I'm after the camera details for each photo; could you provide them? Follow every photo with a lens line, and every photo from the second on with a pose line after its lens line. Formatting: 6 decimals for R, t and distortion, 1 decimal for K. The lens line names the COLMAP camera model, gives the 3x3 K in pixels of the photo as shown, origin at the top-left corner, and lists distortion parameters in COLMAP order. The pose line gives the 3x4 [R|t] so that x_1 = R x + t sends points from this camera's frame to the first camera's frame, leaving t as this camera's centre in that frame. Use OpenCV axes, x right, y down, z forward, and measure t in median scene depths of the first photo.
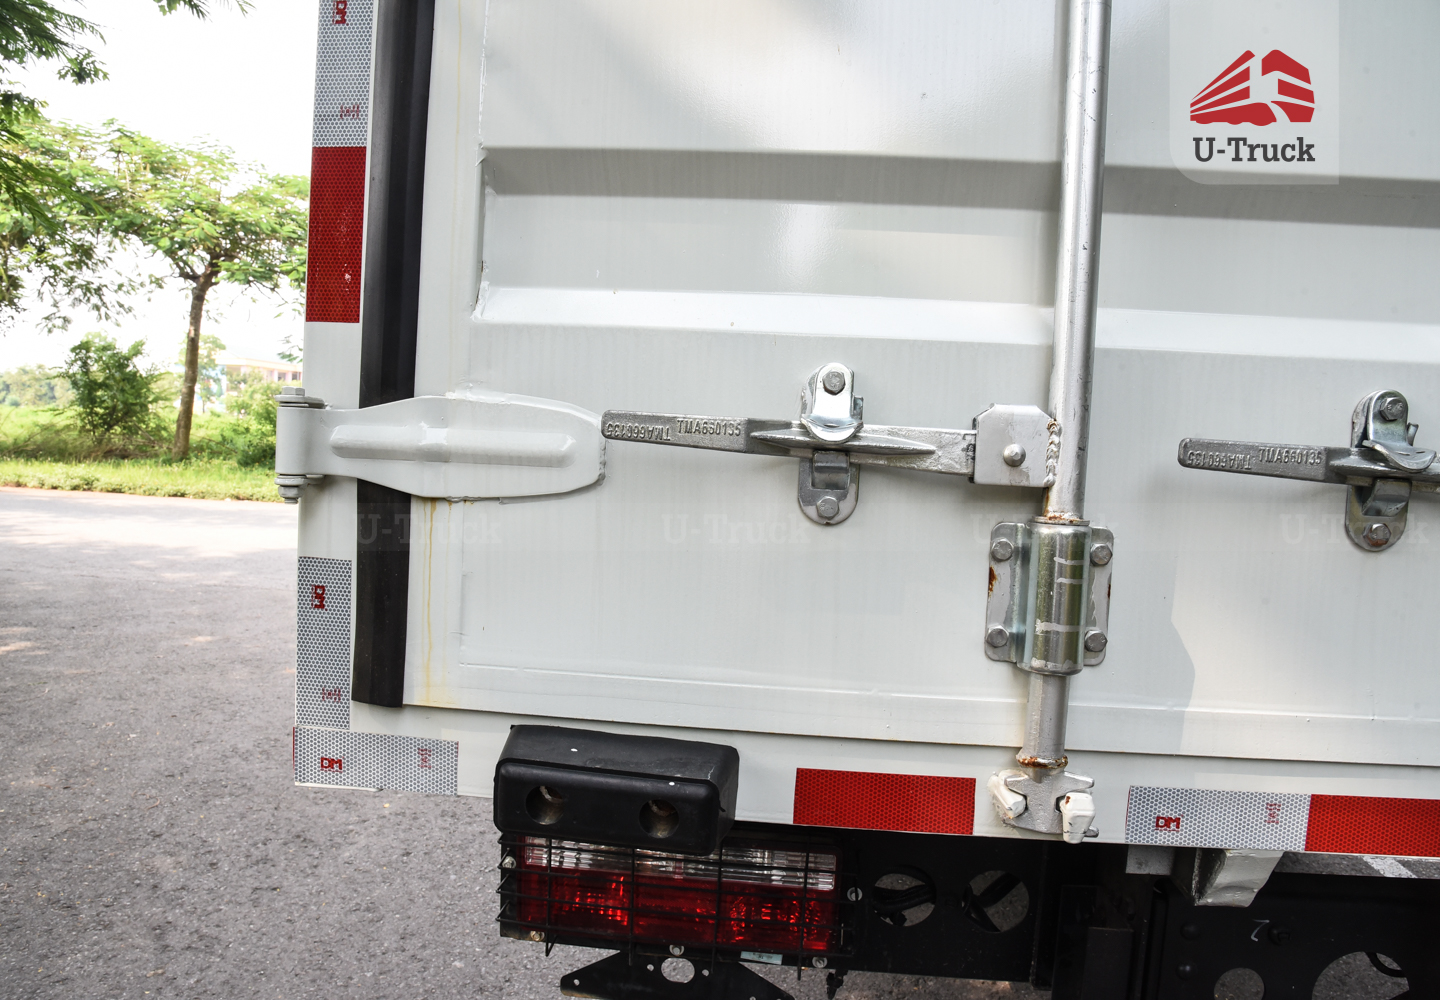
lens RADIAL K [[1009.1, 0, 714.9], [0, 1009.1, 503.9], [0, 0, 1]] dist [-0.115383, 0.053357]
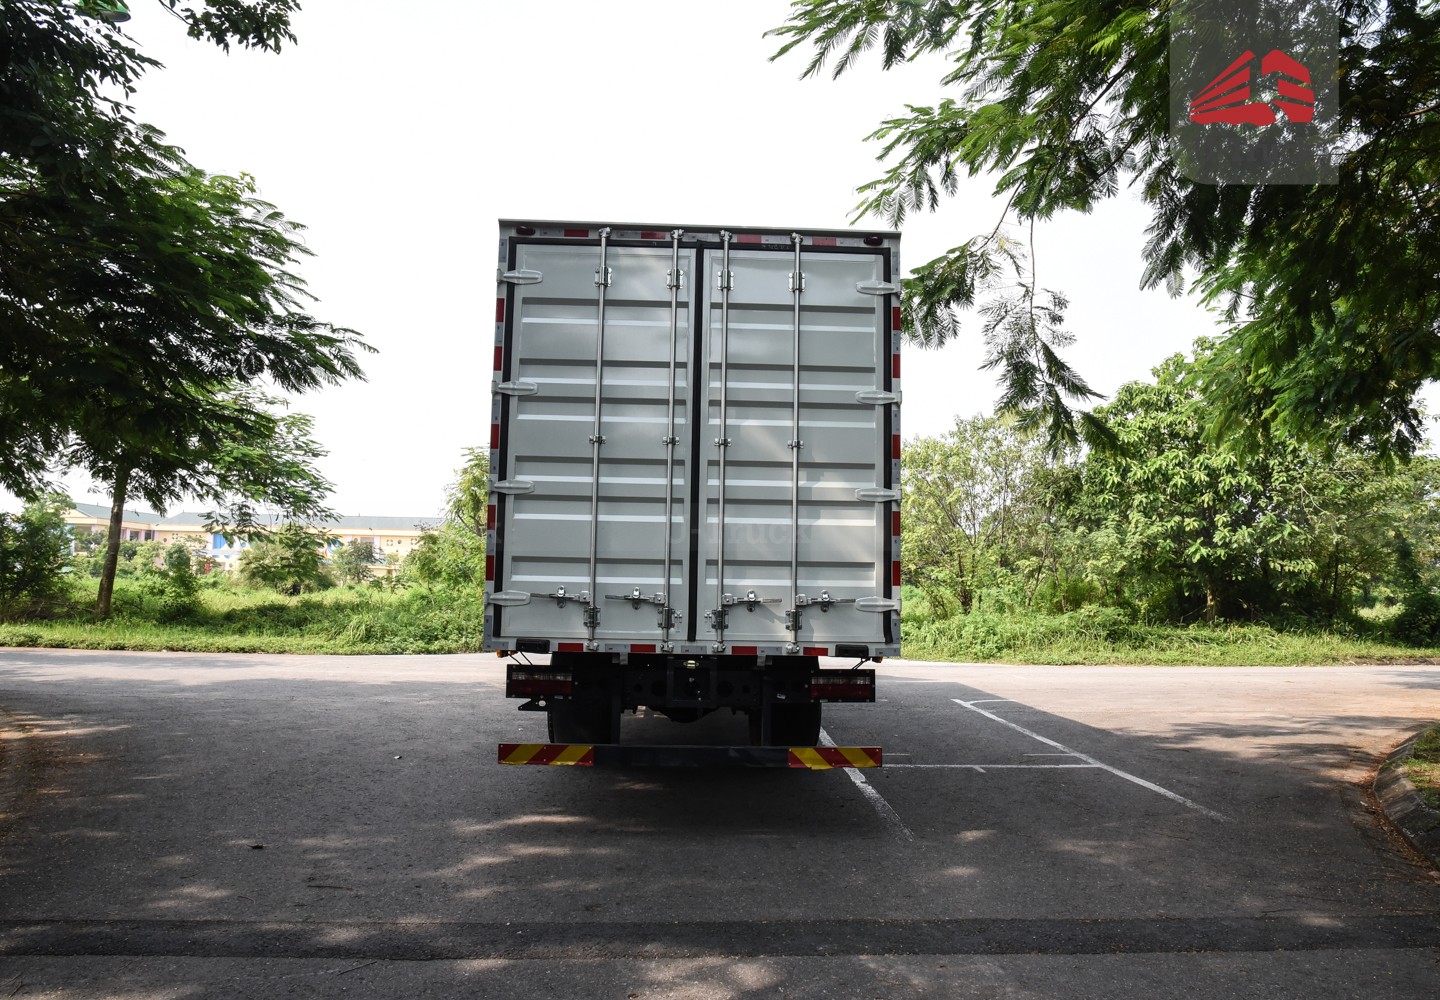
lens RADIAL K [[1009.1, 0, 714.9], [0, 1009.1, 503.9], [0, 0, 1]] dist [-0.115383, 0.053357]
pose [[0.990710, -0.016167, 0.135024, 0.194269], [0.036037, 0.988622, -0.146039, 0.303339], [-0.131127, 0.149548, 0.980021, -5.126313]]
